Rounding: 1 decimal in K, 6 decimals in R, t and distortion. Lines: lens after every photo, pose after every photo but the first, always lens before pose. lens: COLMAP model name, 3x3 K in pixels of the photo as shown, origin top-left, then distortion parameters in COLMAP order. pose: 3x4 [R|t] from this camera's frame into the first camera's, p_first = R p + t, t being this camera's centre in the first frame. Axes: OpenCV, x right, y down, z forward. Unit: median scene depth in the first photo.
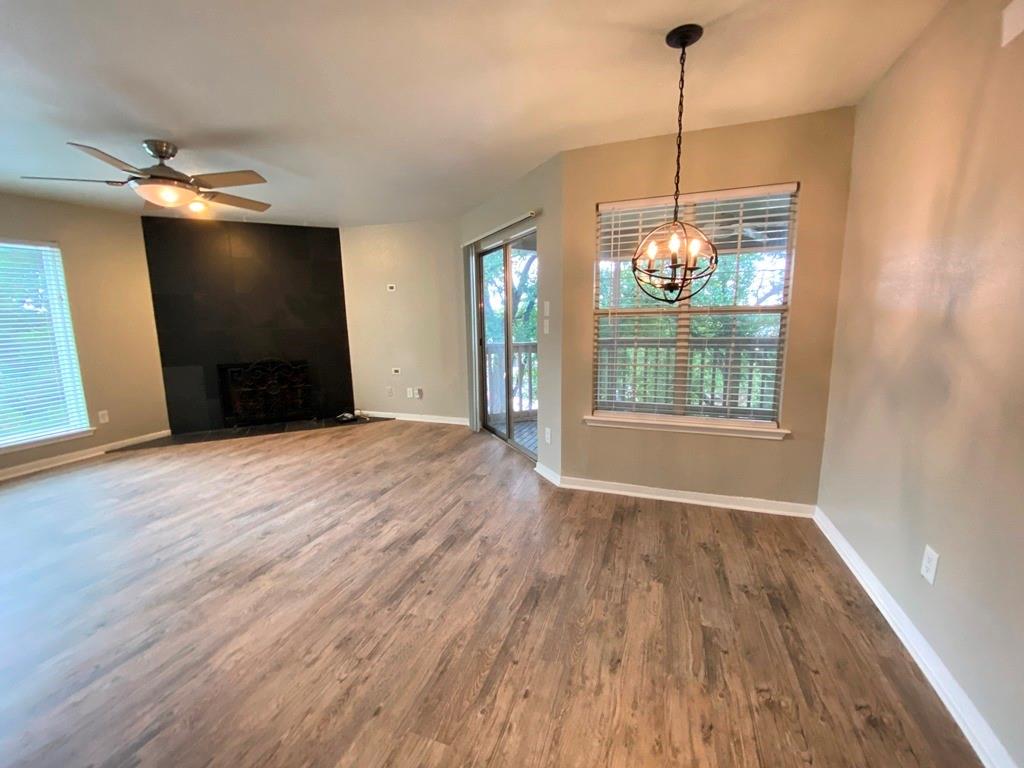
lens RADIAL K [[413.1, 0, 512.0], [0, 413.1, 384.0], [0, 0, 1]] dist [0.023824, -0.023466]
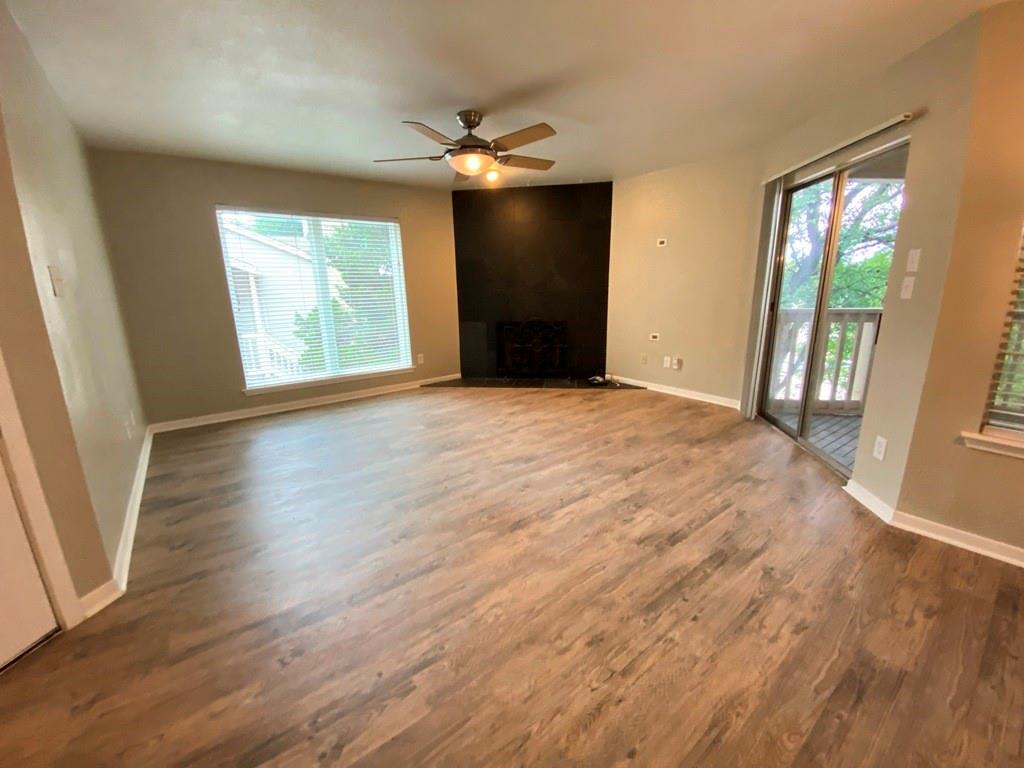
lens RADIAL K [[413.1, 0, 512.0], [0, 413.1, 384.0], [0, 0, 1]] dist [0.023824, -0.023466]
pose [[0.839362, 0.126510, -0.528646, -0.092389], [-0.078583, 0.990564, 0.112281, -0.013476], [0.537862, -0.052702, 0.841384, 0.104391]]
